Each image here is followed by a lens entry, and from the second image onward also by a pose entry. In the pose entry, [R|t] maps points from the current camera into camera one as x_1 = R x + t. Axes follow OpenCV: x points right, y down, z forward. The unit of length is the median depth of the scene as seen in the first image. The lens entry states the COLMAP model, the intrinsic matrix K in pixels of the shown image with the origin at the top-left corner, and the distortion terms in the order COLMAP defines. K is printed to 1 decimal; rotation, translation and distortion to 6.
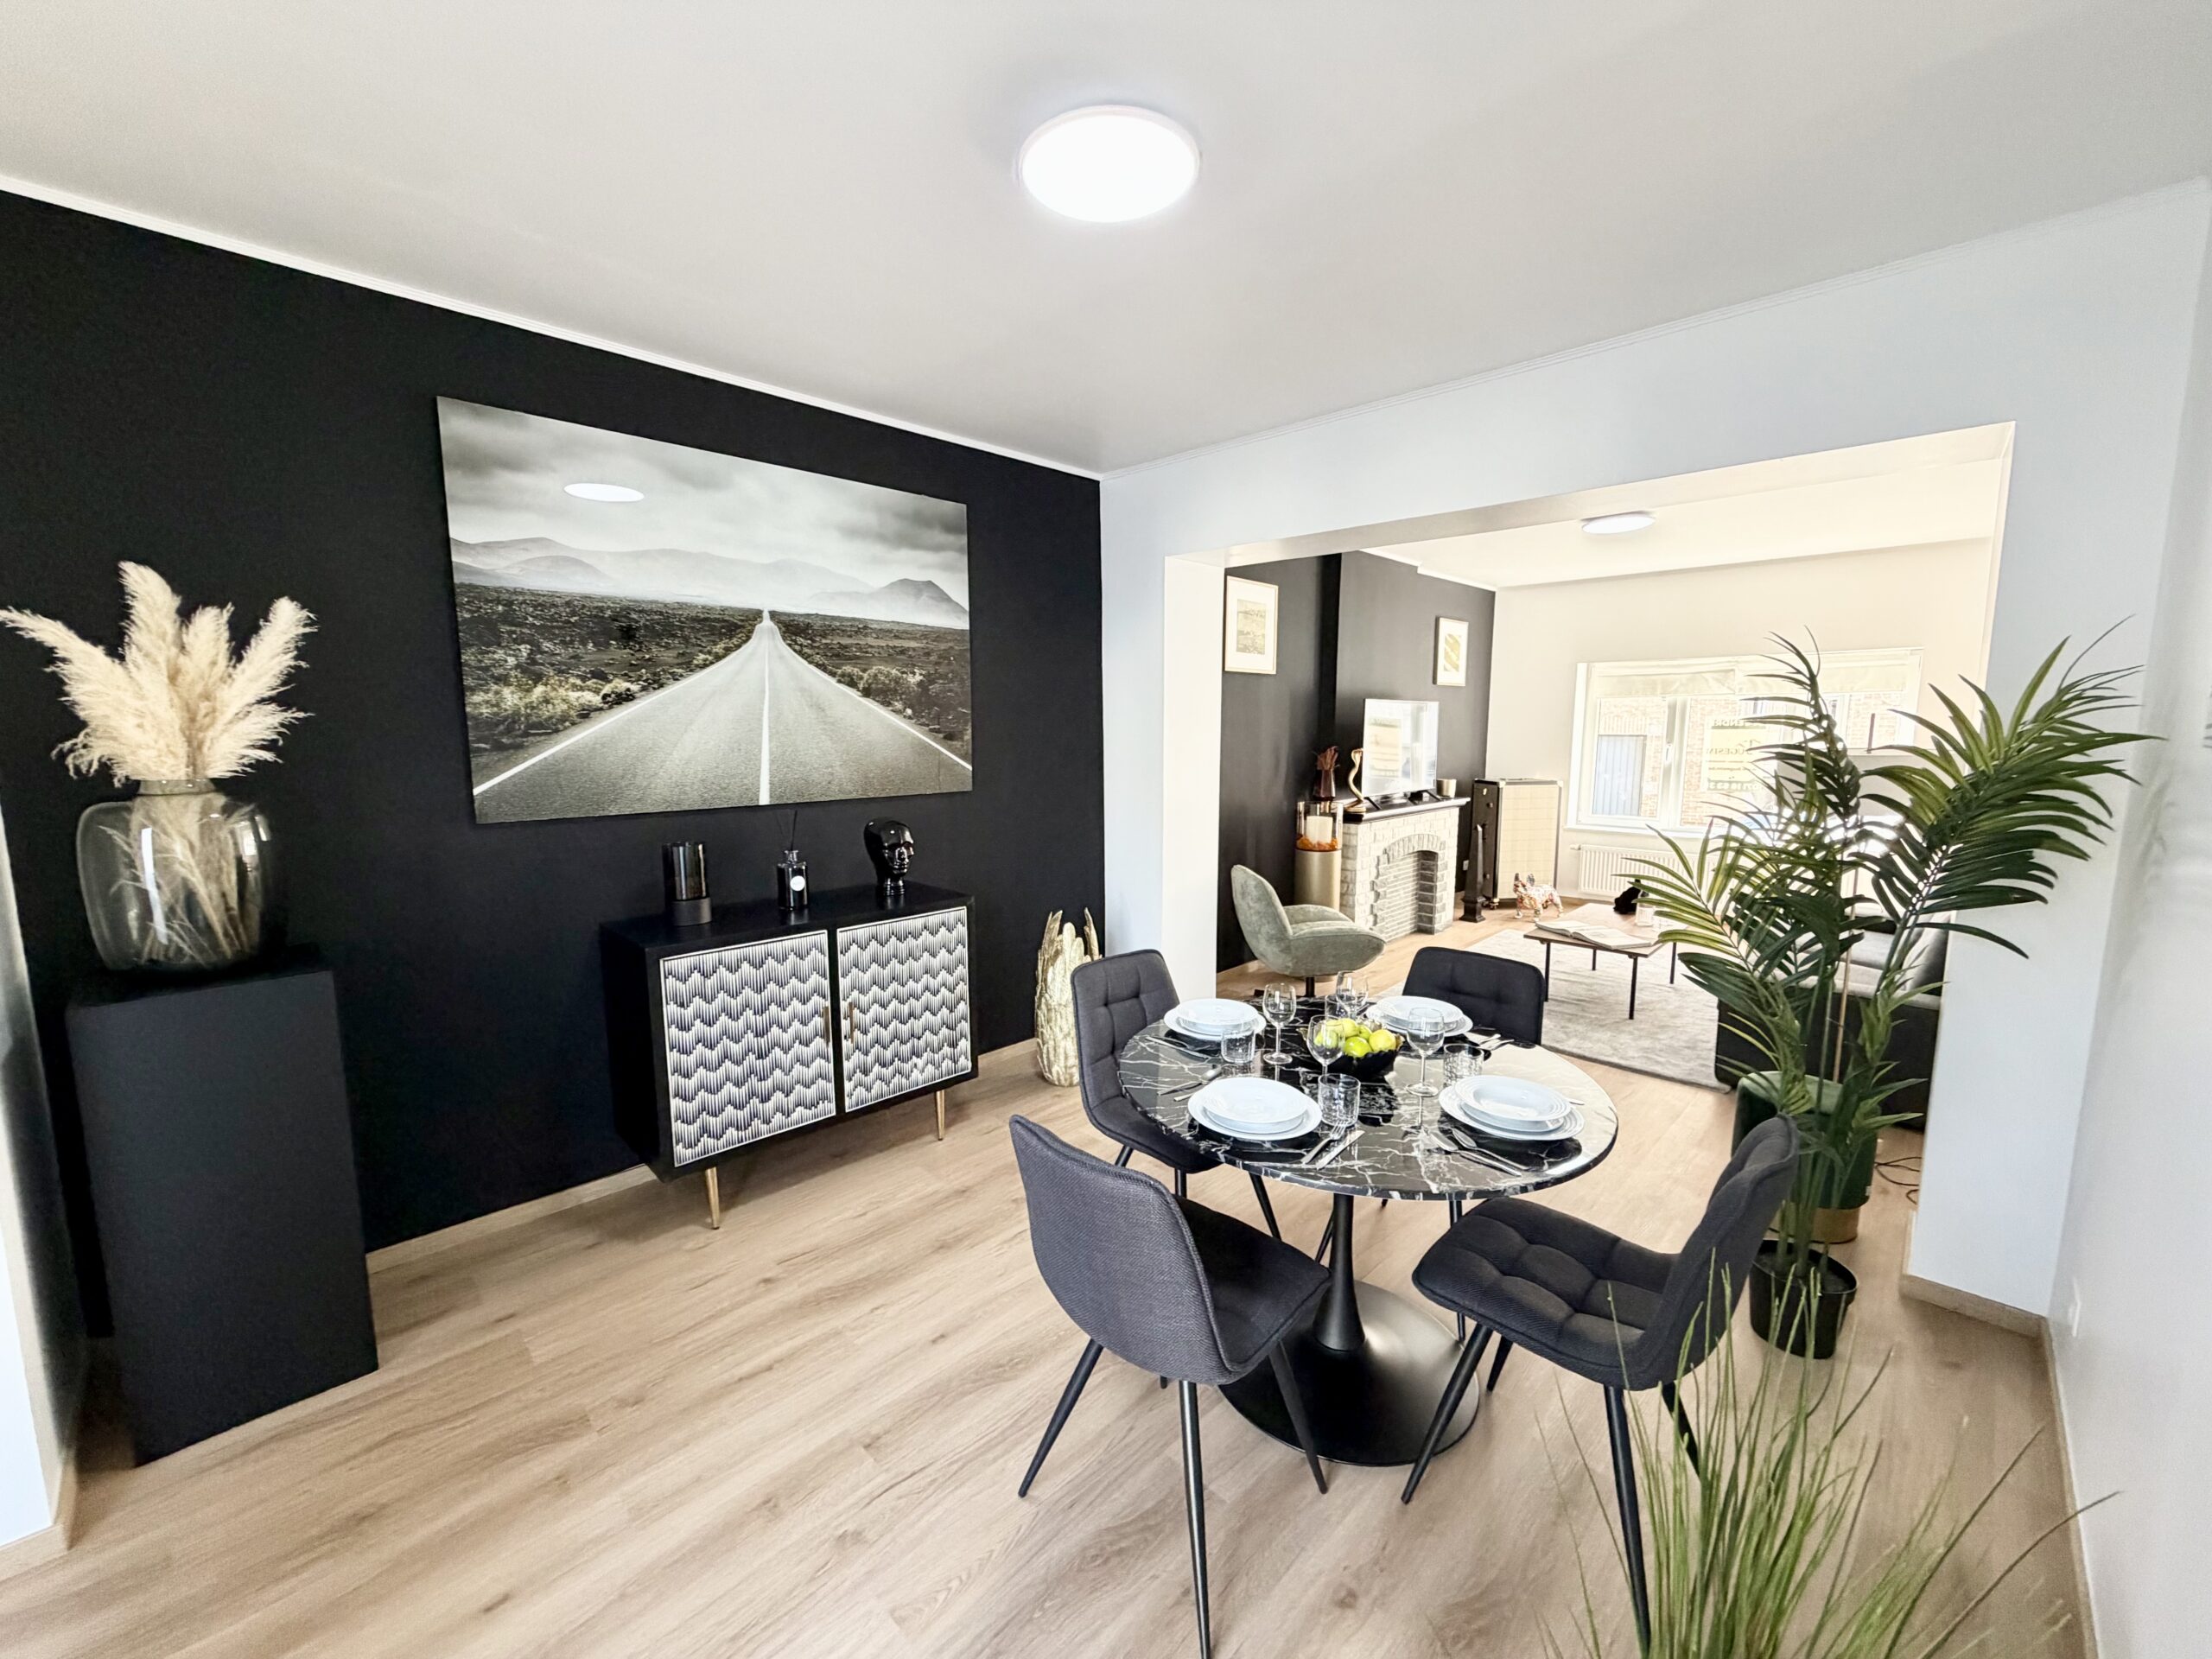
lens RADIAL K [[880.9, 0, 1099.5], [0, 880.9, 838.7], [0, 0, 1]] dist [0.001241, -0.000265]
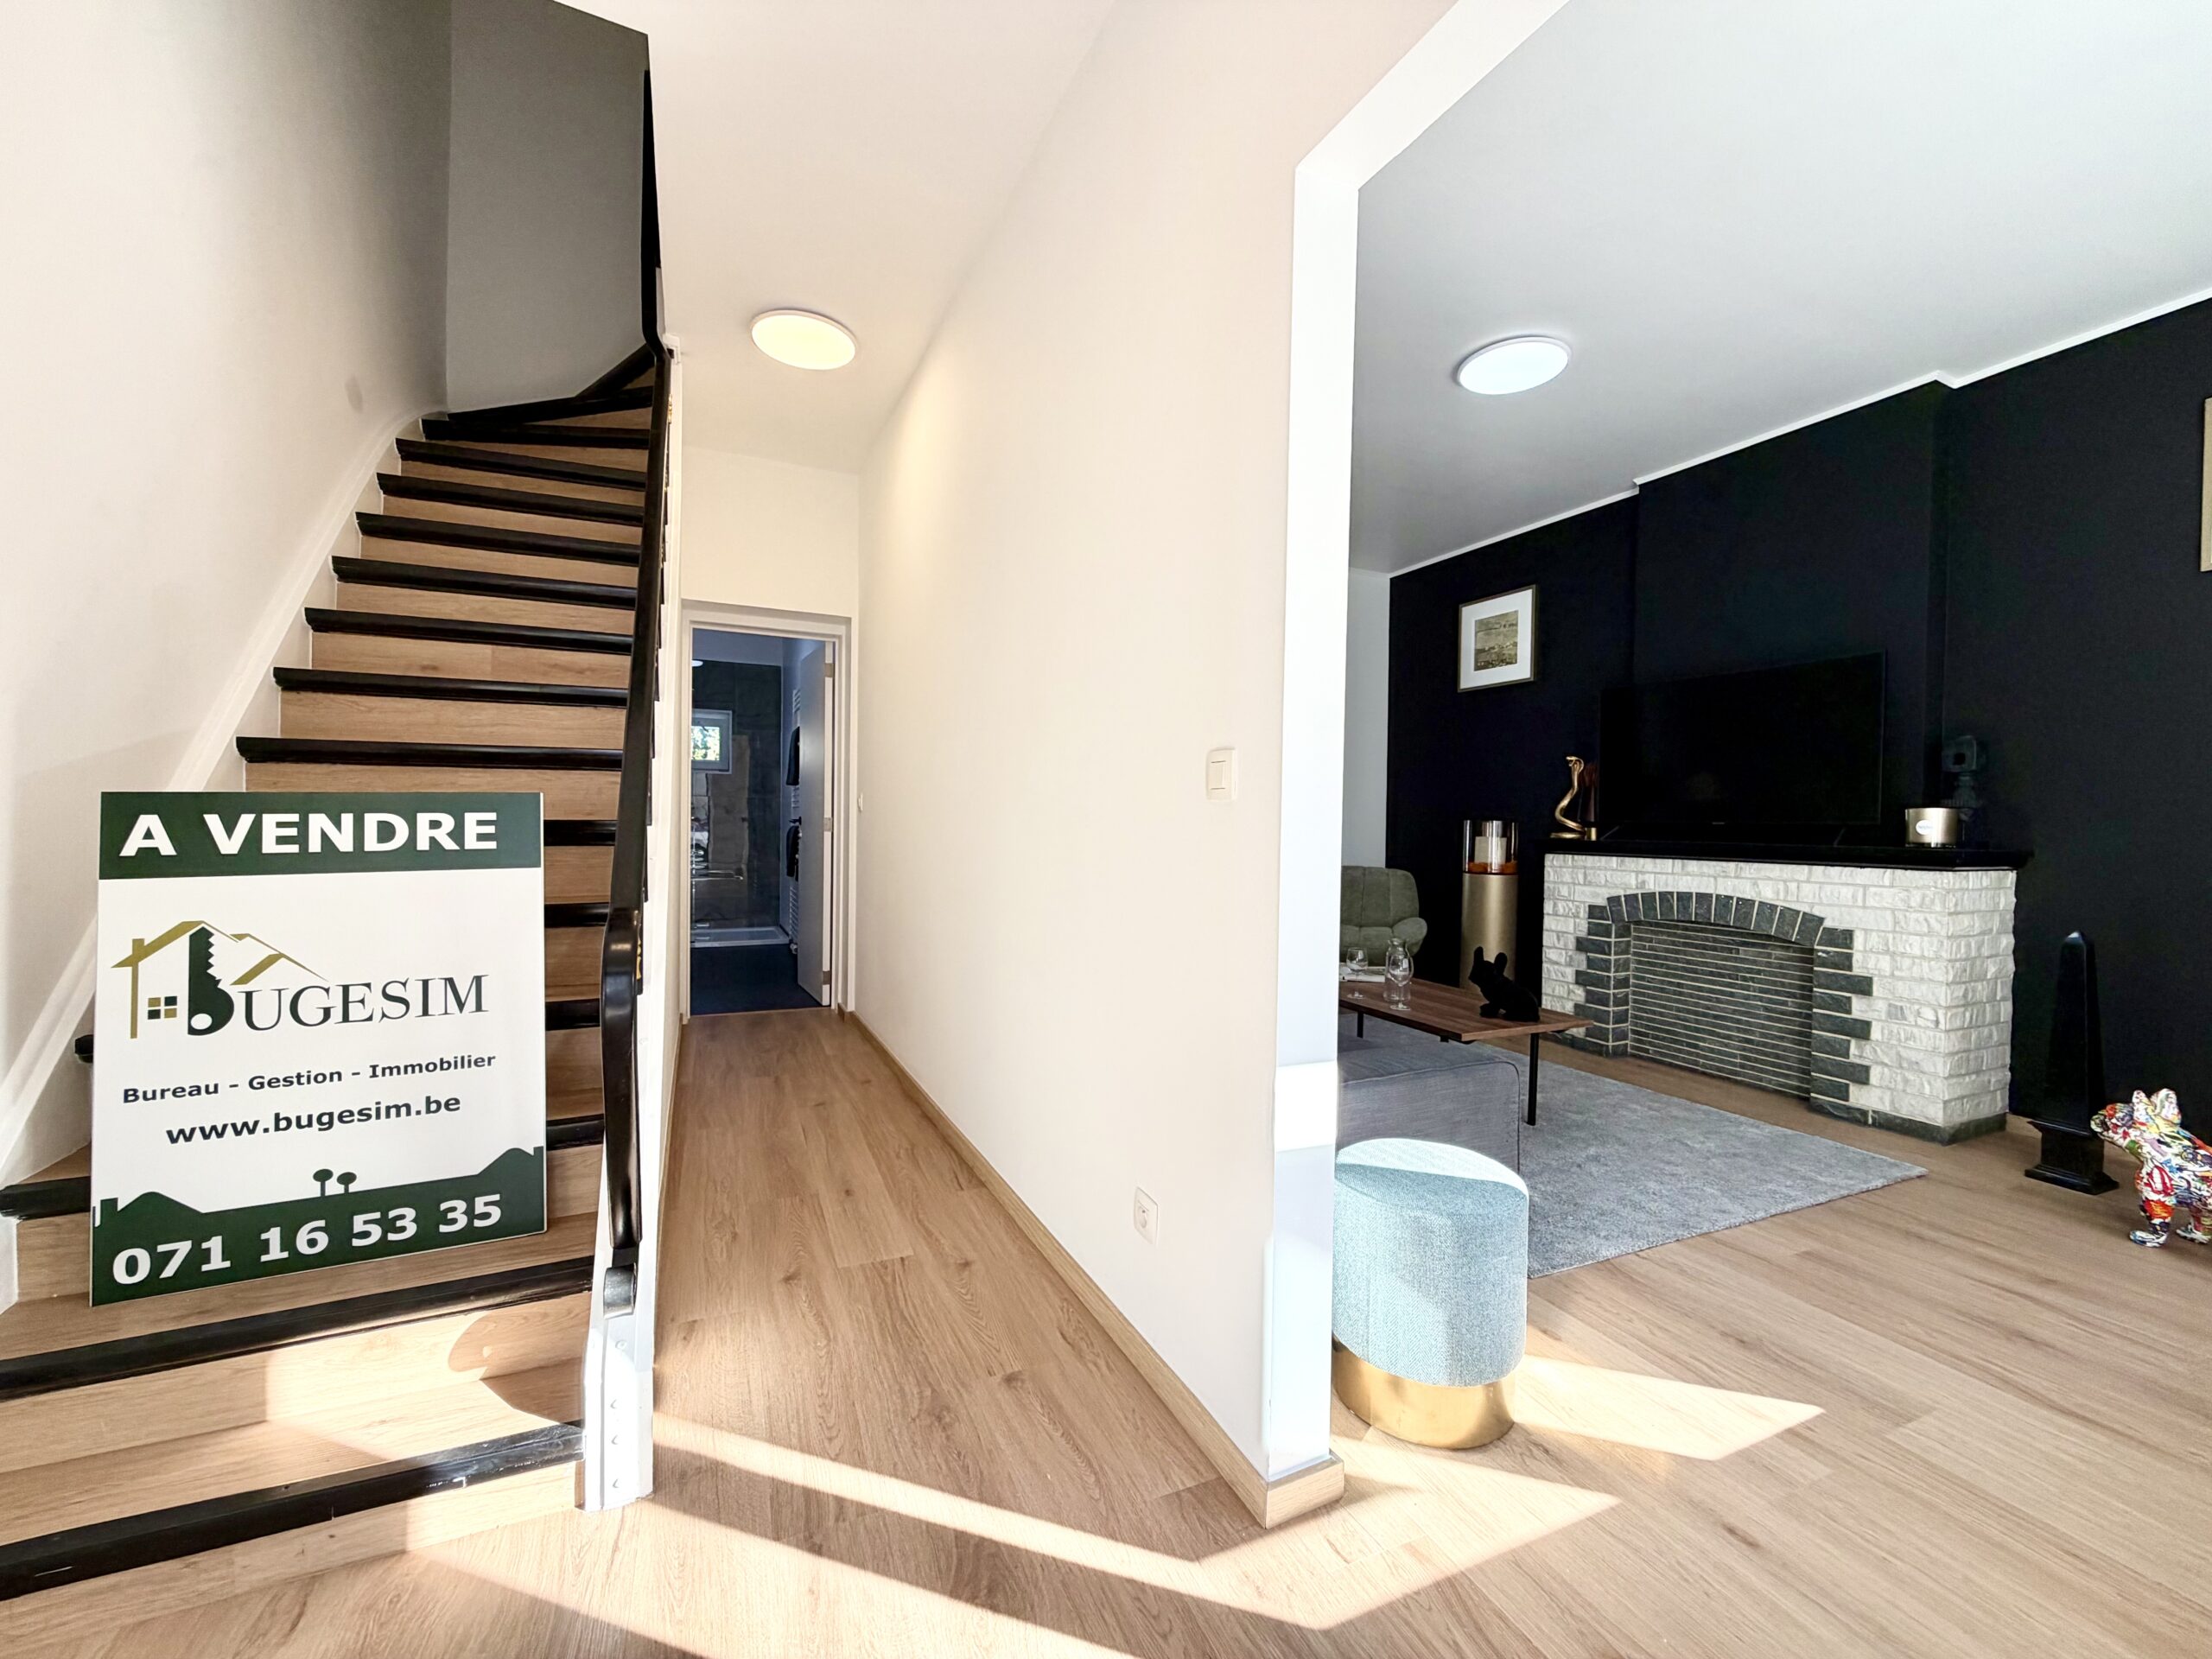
lens RADIAL K [[880.9, 0, 1099.5], [0, 880.9, 838.7], [0, 0, 1]] dist [0.001241, -0.000265]
pose [[-0.348680, 0.014027, -0.937137, 0.710005], [-0.132159, 0.989162, 0.063978, -0.014531], [0.927877, 0.146159, -0.343047, 0.543553]]
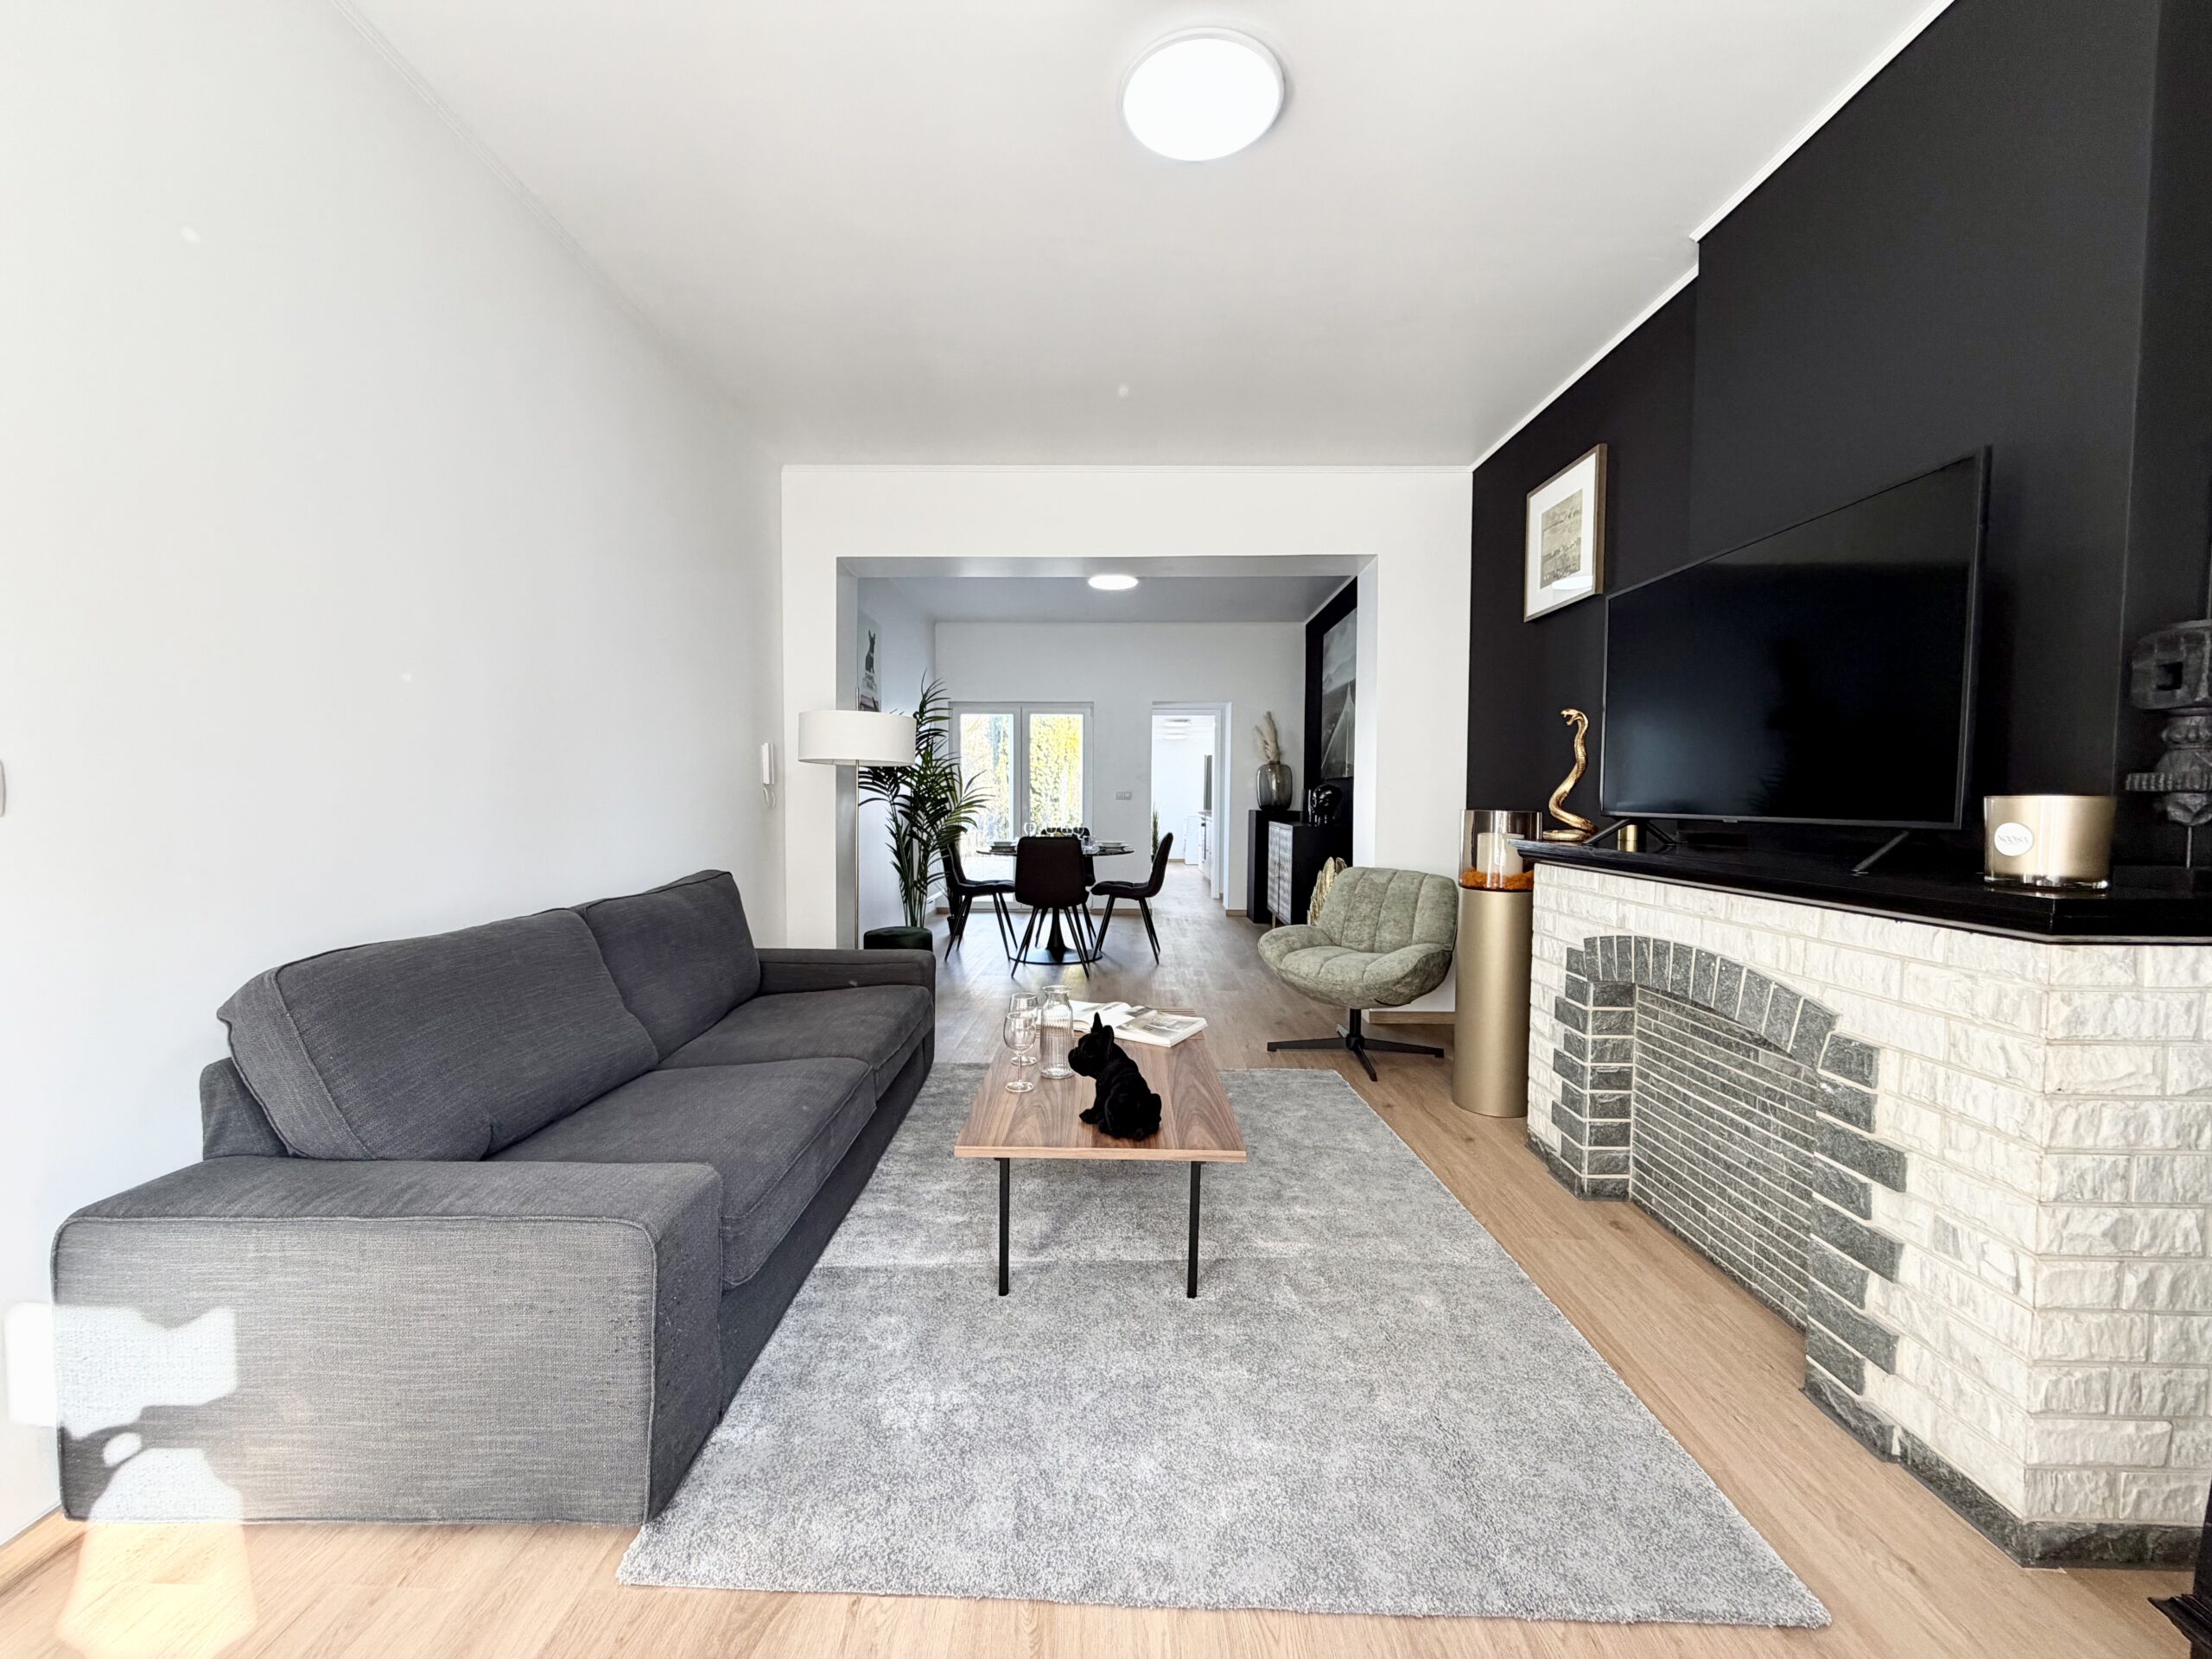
lens RADIAL K [[880.9, 0, 1099.5], [0, 880.9, 838.7], [0, 0, 1]] dist [0.001241, -0.000265]
pose [[-0.714586, 0.030378, -0.698887, 0.502696], [-0.093787, 0.985877, 0.138746, -0.044566], [0.693232, 0.164692, -0.701645, 0.713943]]
